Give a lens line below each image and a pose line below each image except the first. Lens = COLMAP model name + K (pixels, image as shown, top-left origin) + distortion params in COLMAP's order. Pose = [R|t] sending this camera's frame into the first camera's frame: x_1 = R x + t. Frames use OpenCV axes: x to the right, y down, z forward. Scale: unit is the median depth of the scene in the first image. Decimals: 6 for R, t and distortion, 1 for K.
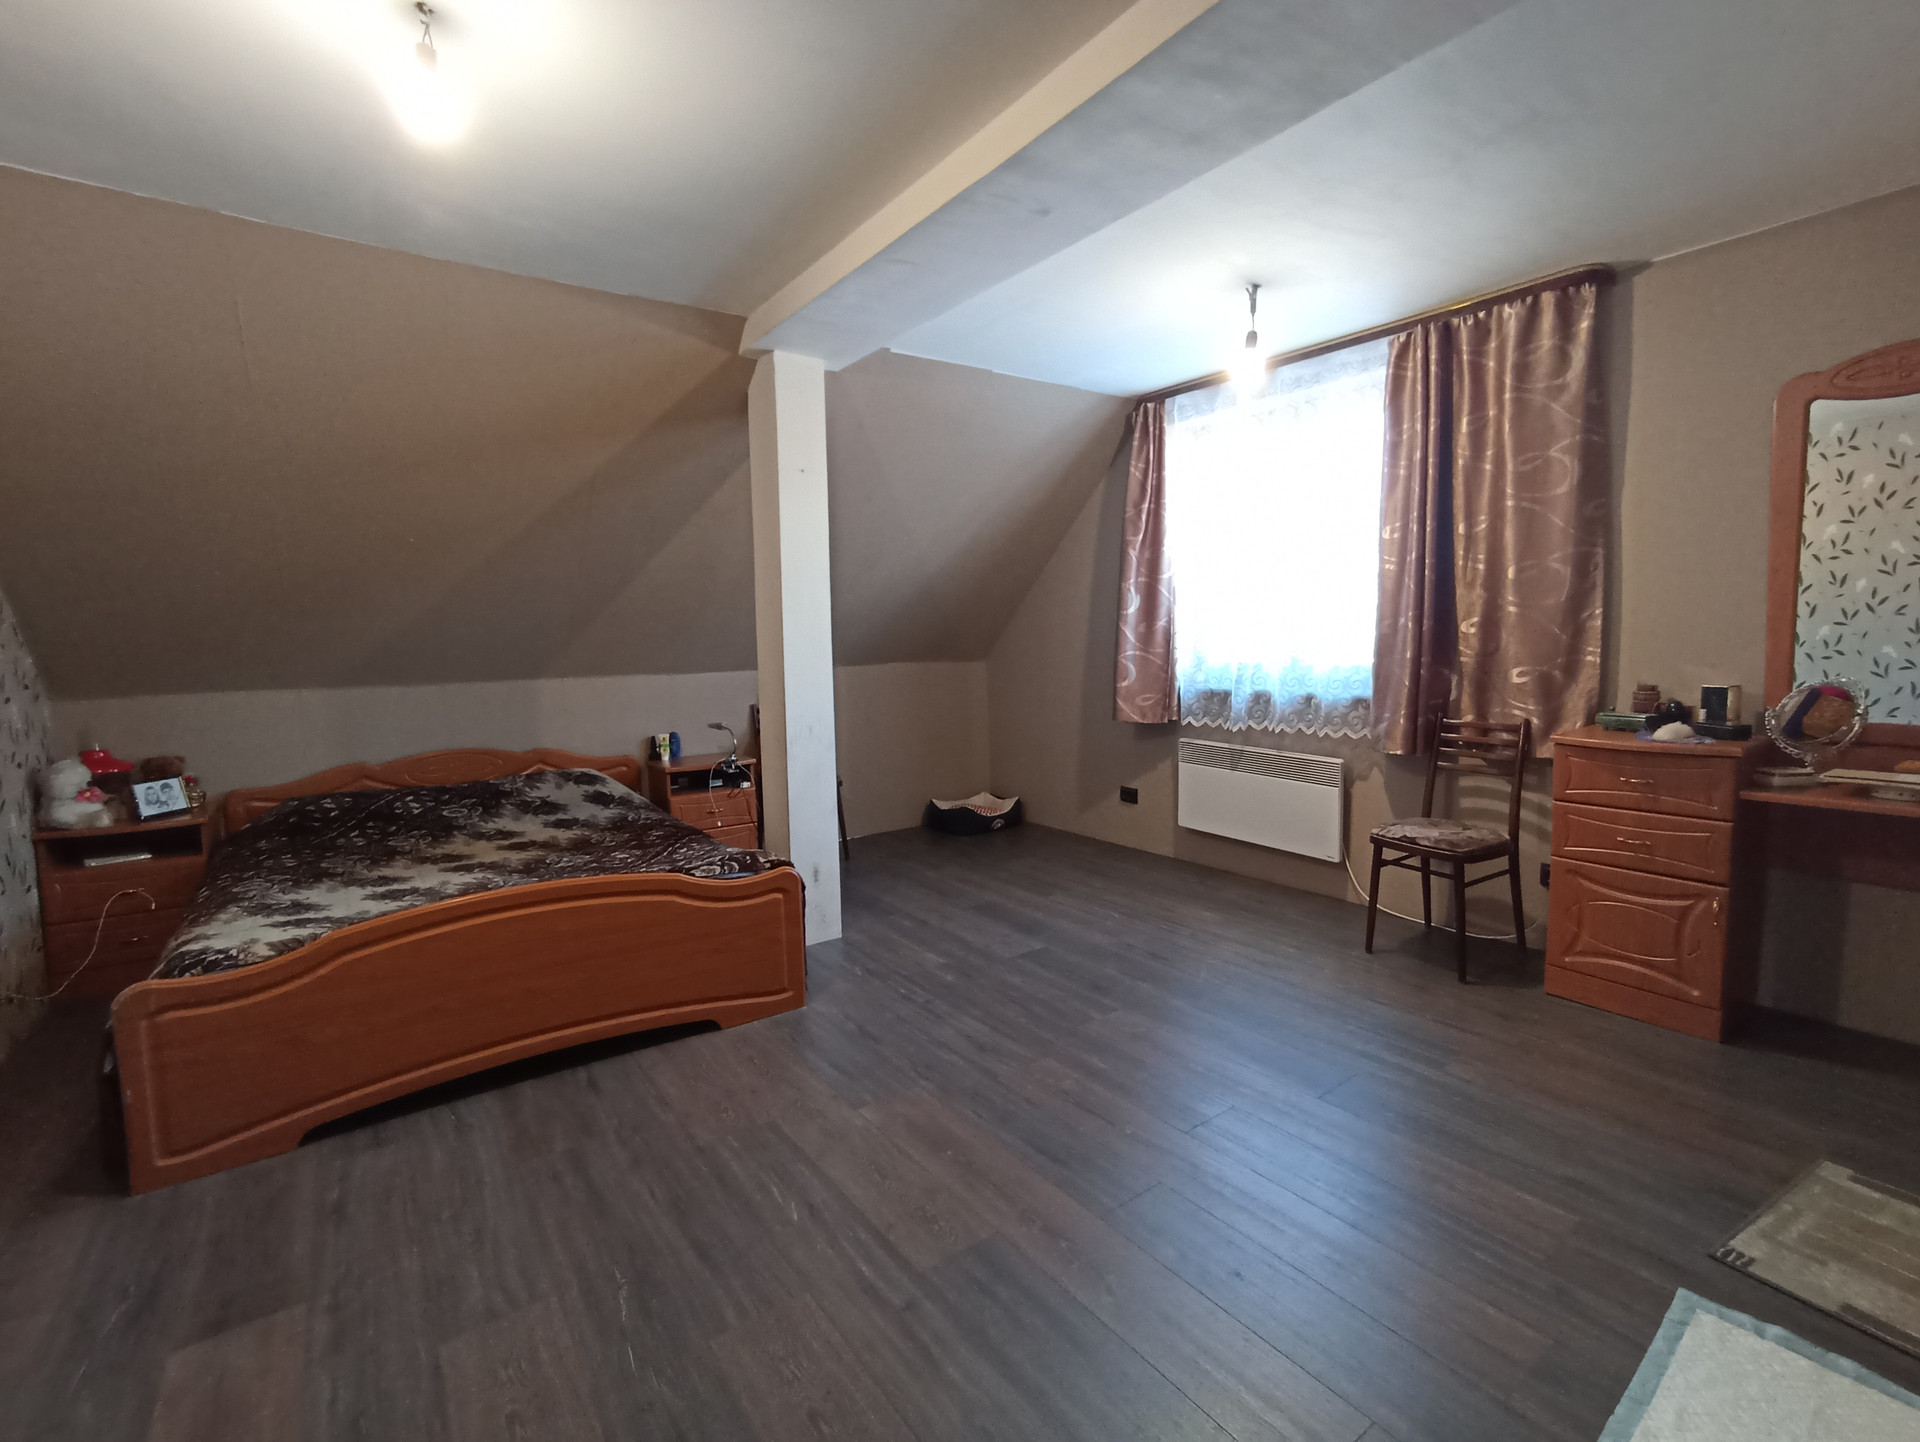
lens RADIAL K [[872.6, 0, 957.7], [0, 872.6, 687.0], [0, 0, 1]] dist [0.000853, 0.000264]
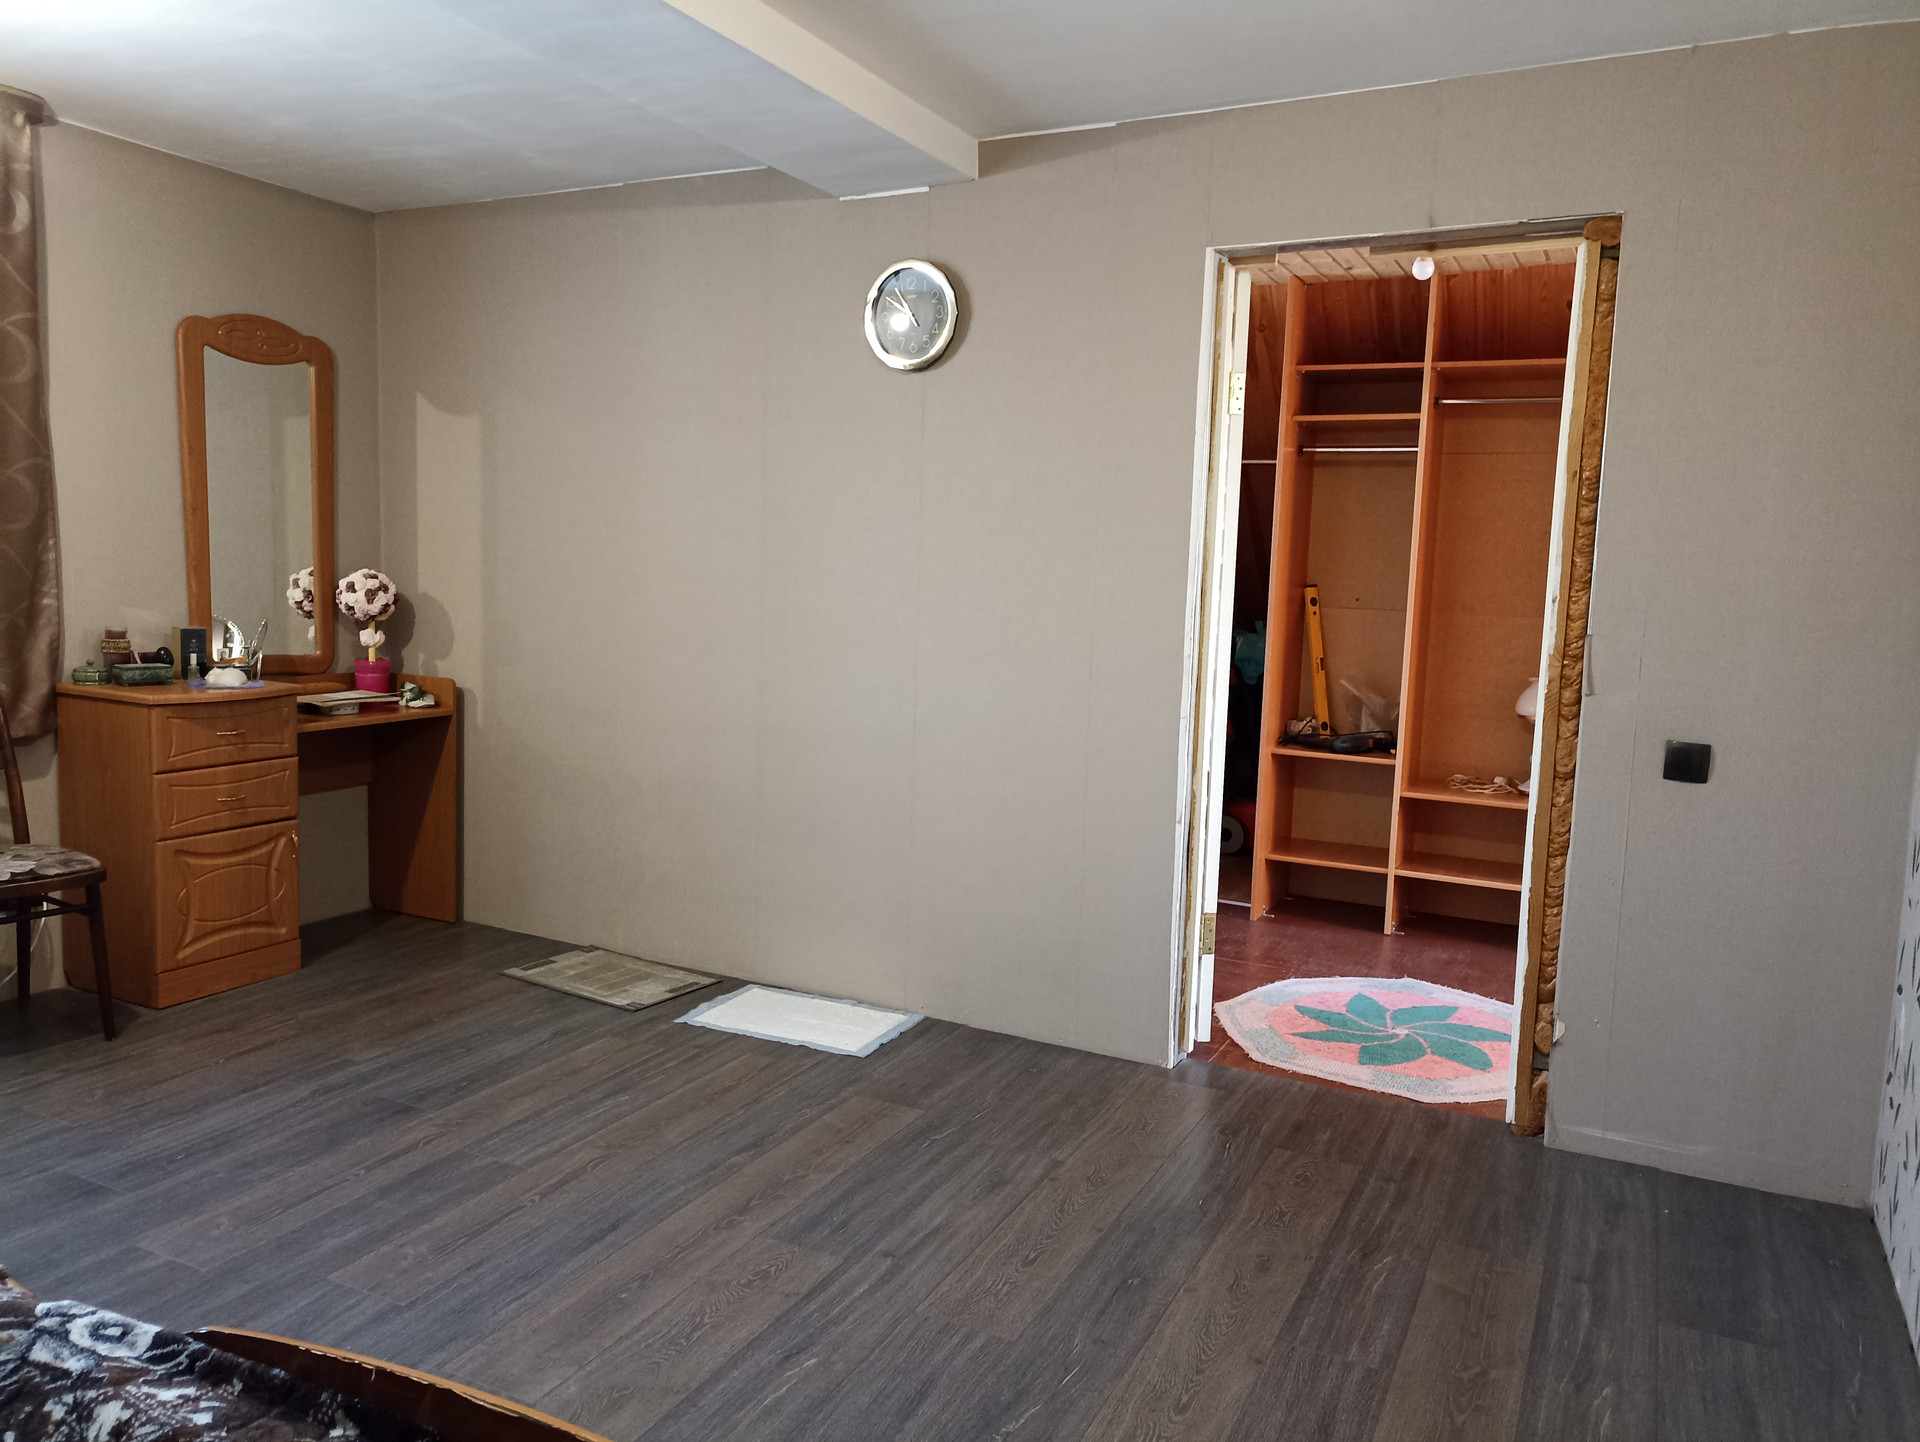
lens RADIAL K [[1413.7, 0, 965.7], [0, 1413.7, 730.7], [0, 0, 1]] dist [0.033719, -0.021865]
pose [[-0.475720, -0.096995, 0.874233, -1.251033], [0.032815, 0.991253, 0.127834, -0.086247], [-0.878984, 0.089501, -0.468376, 1.384938]]
